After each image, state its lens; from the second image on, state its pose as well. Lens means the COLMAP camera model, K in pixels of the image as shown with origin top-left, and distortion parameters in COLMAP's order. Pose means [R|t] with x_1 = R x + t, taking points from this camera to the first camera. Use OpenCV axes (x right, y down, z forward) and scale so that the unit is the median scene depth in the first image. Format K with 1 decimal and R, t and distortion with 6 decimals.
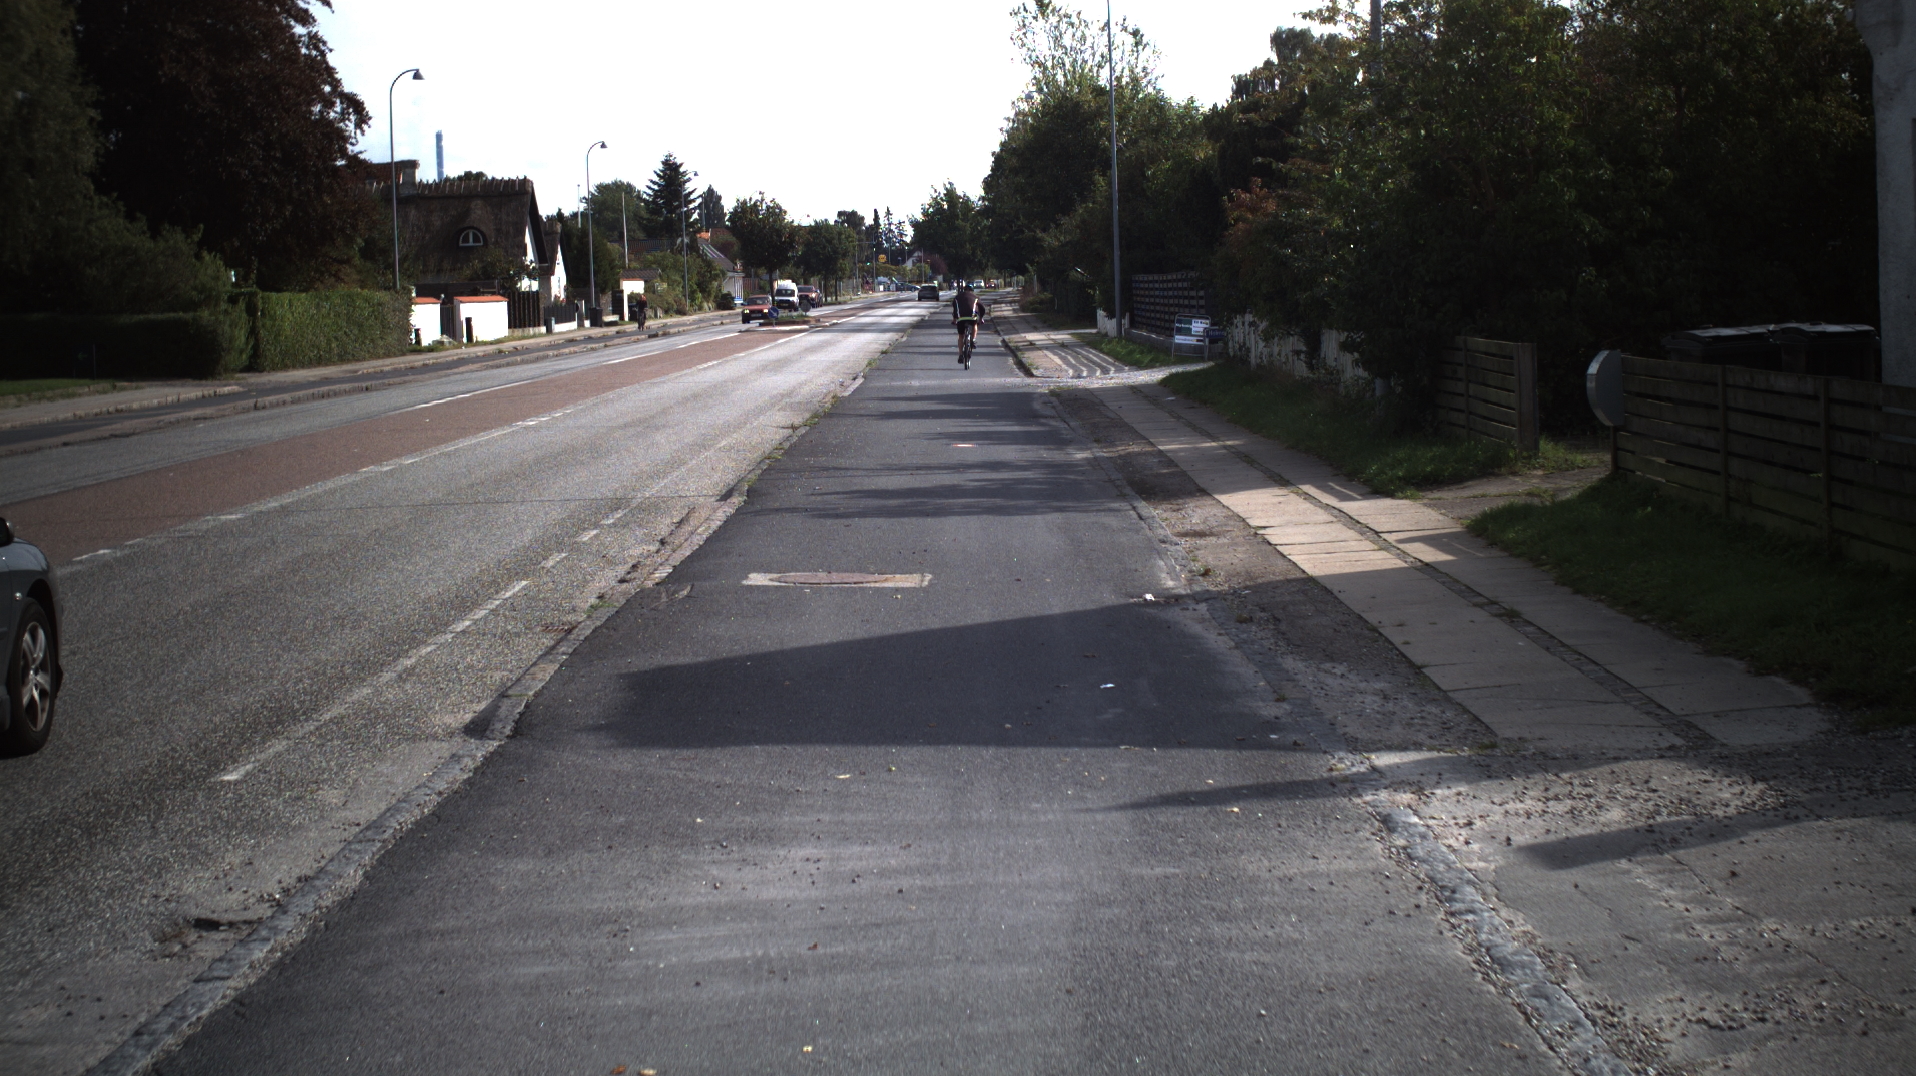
lens RADIAL K [[3384.6, 0, 958.0], [0, 3384.6, 538.0], [0, 0, 1]] dist [-0.257623, 0.240375]
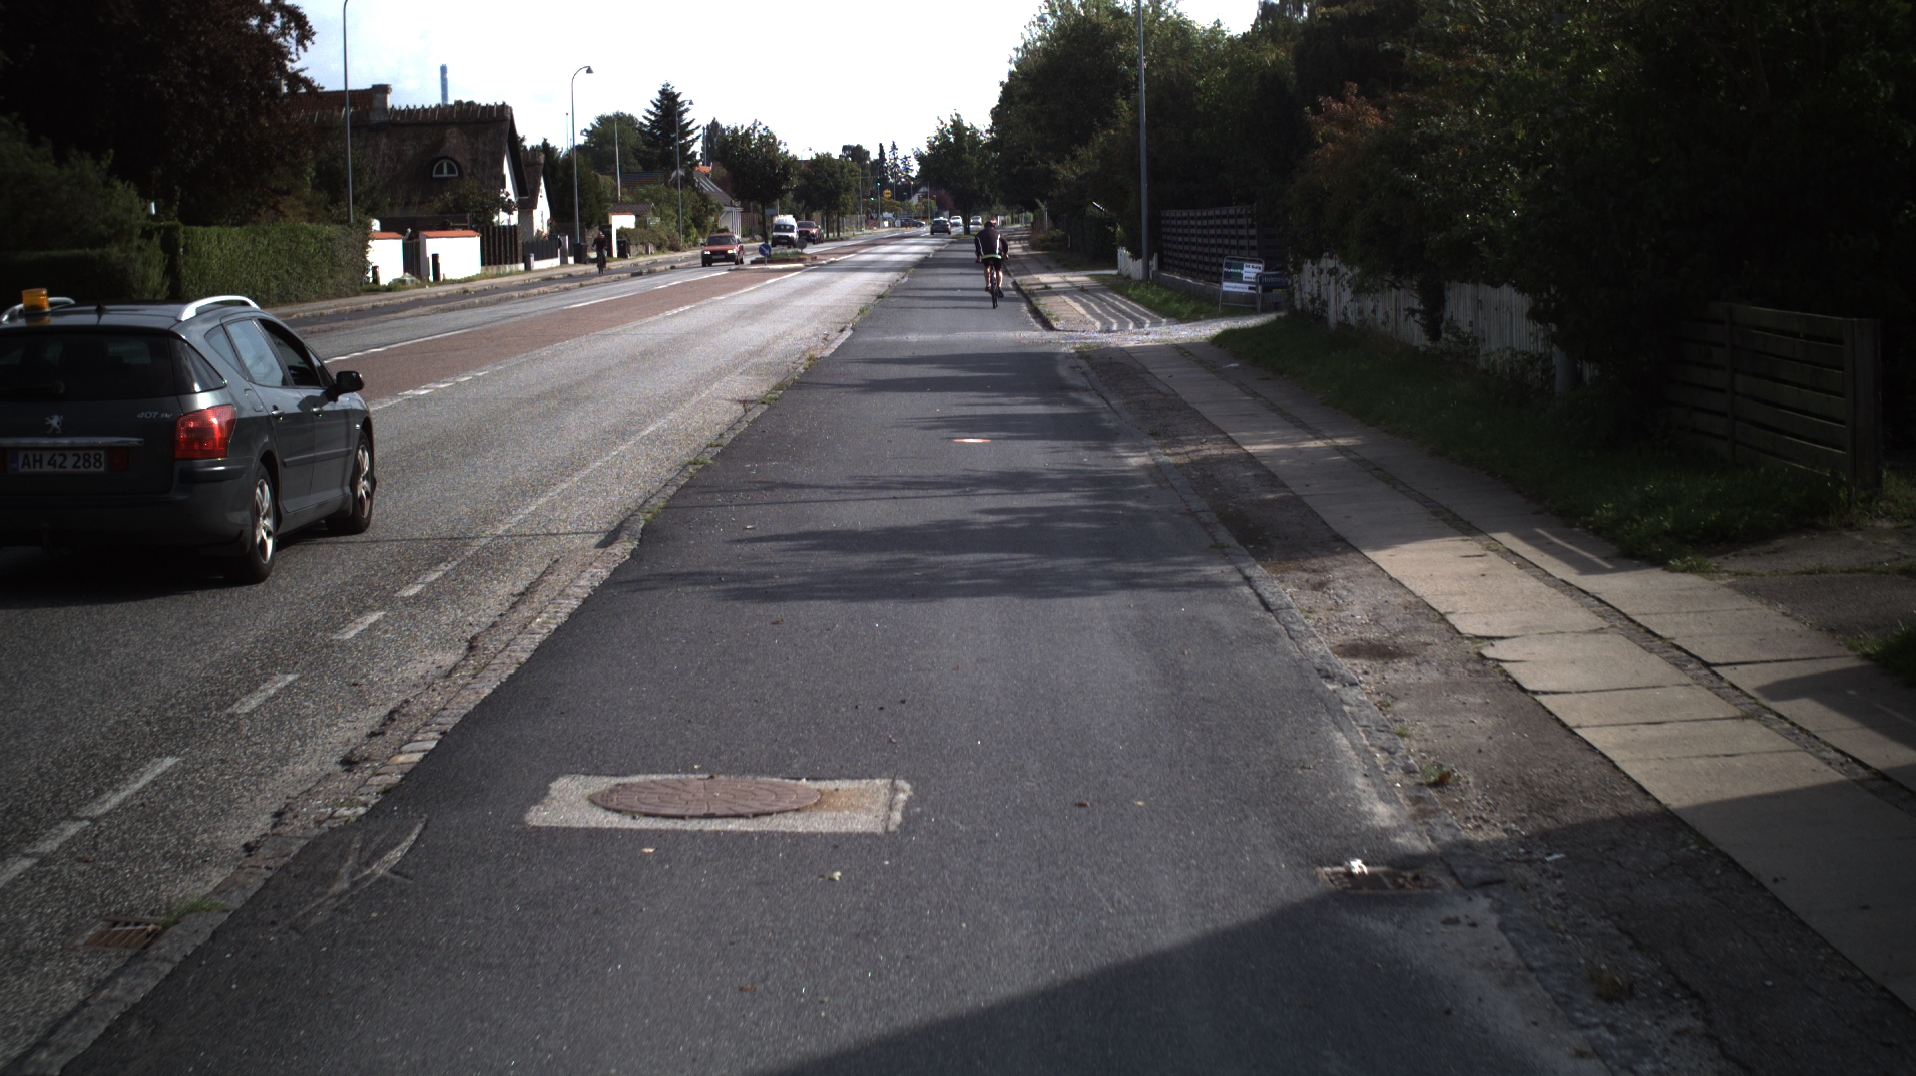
lens RADIAL K [[3384.6, 0, 958.0], [0, 3384.6, 538.0], [0, 0, 1]] dist [-0.257623, 0.240375]
pose [[0.999986, 0.005102, -0.001441, -0.000017], [-0.005074, 0.999810, 0.018826, -0.007375], [0.001537, -0.018819, 0.999822, 0.099948]]
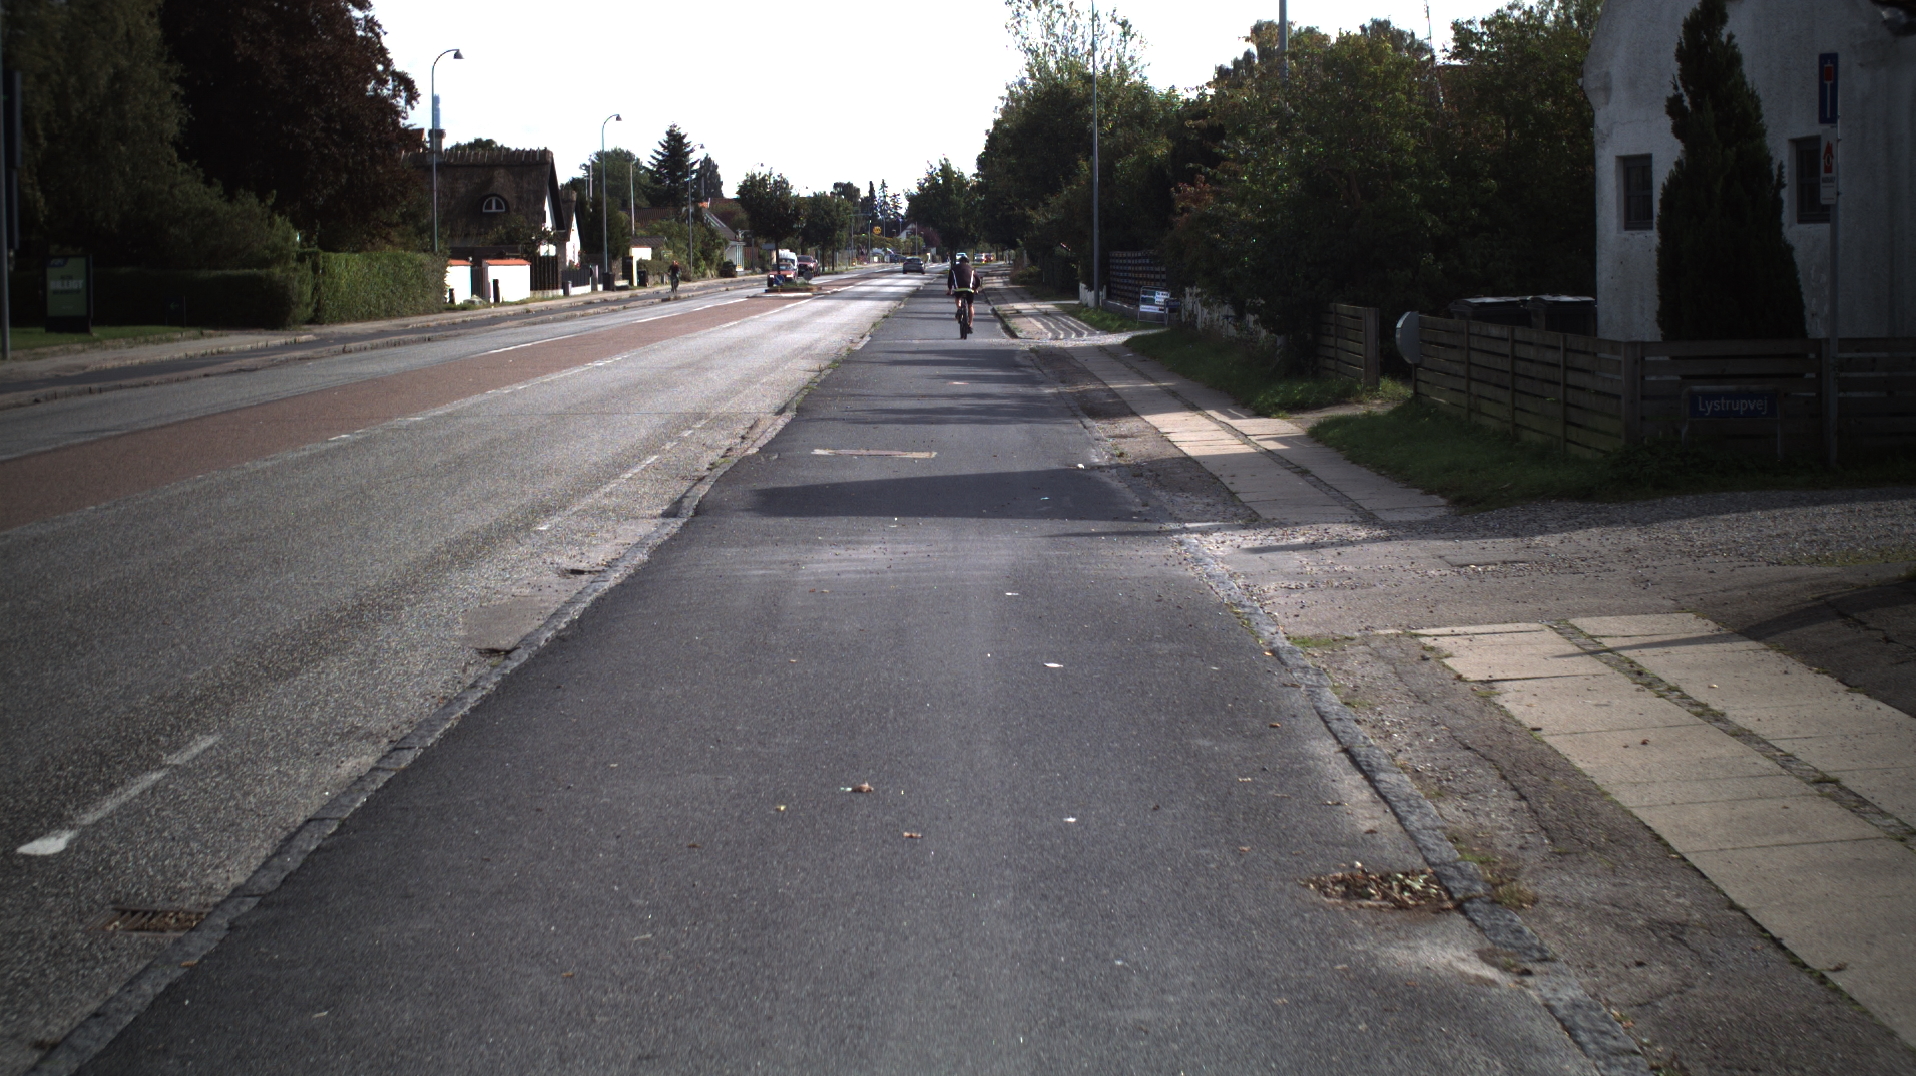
lens RADIAL K [[3384.6, 0, 958.0], [0, 3384.6, 538.0], [0, 0, 1]] dist [-0.257623, 0.240375]
pose [[0.999815, 0.018866, 0.003810, -0.000714], [-0.018896, 0.999789, 0.008014, 0.007480], [-0.003658, -0.008084, 0.999961, -0.099741]]
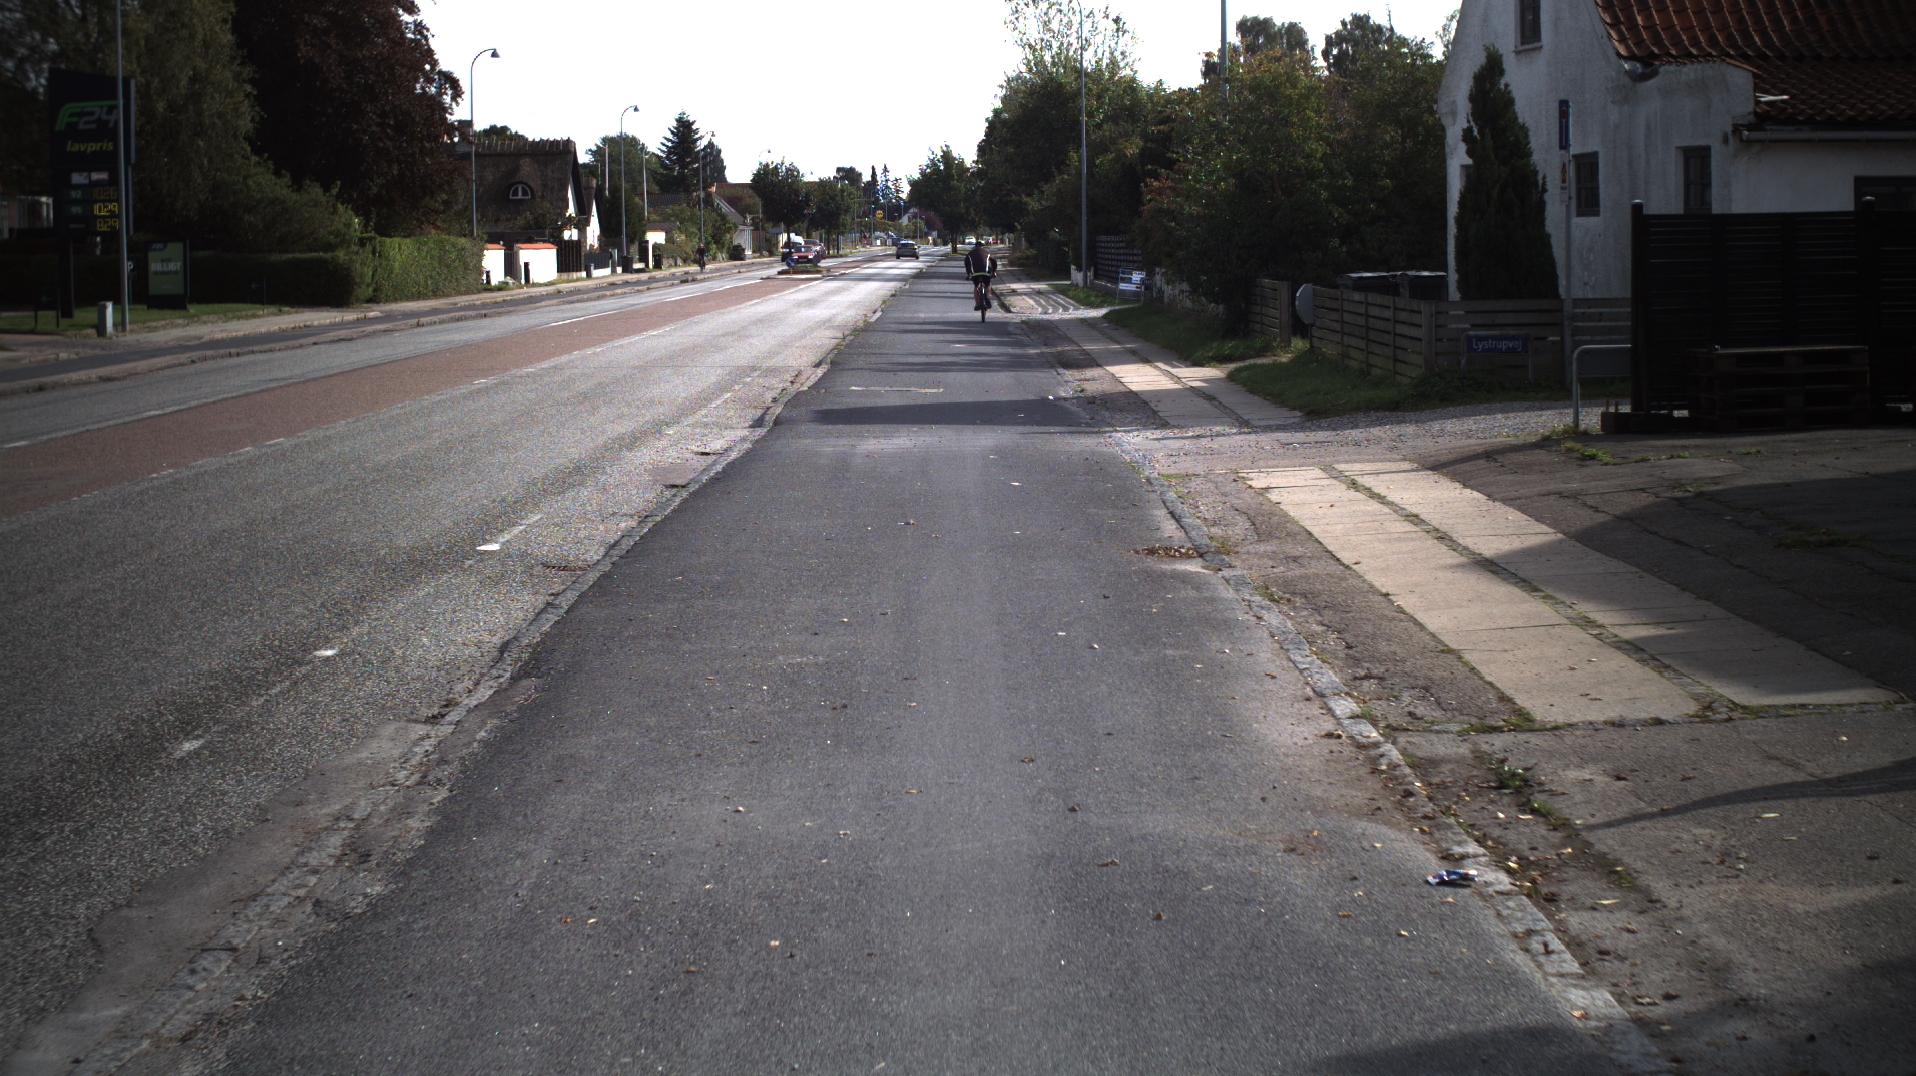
lens RADIAL K [[3384.6, 0, 958.0], [0, 3384.6, 538.0], [0, 0, 1]] dist [-0.257623, 0.240375]
pose [[0.999837, 0.017726, 0.003560, -0.000977], [-0.017771, 0.999758, 0.013000, 0.014677], [-0.003329, -0.013061, 0.999909, -0.199416]]
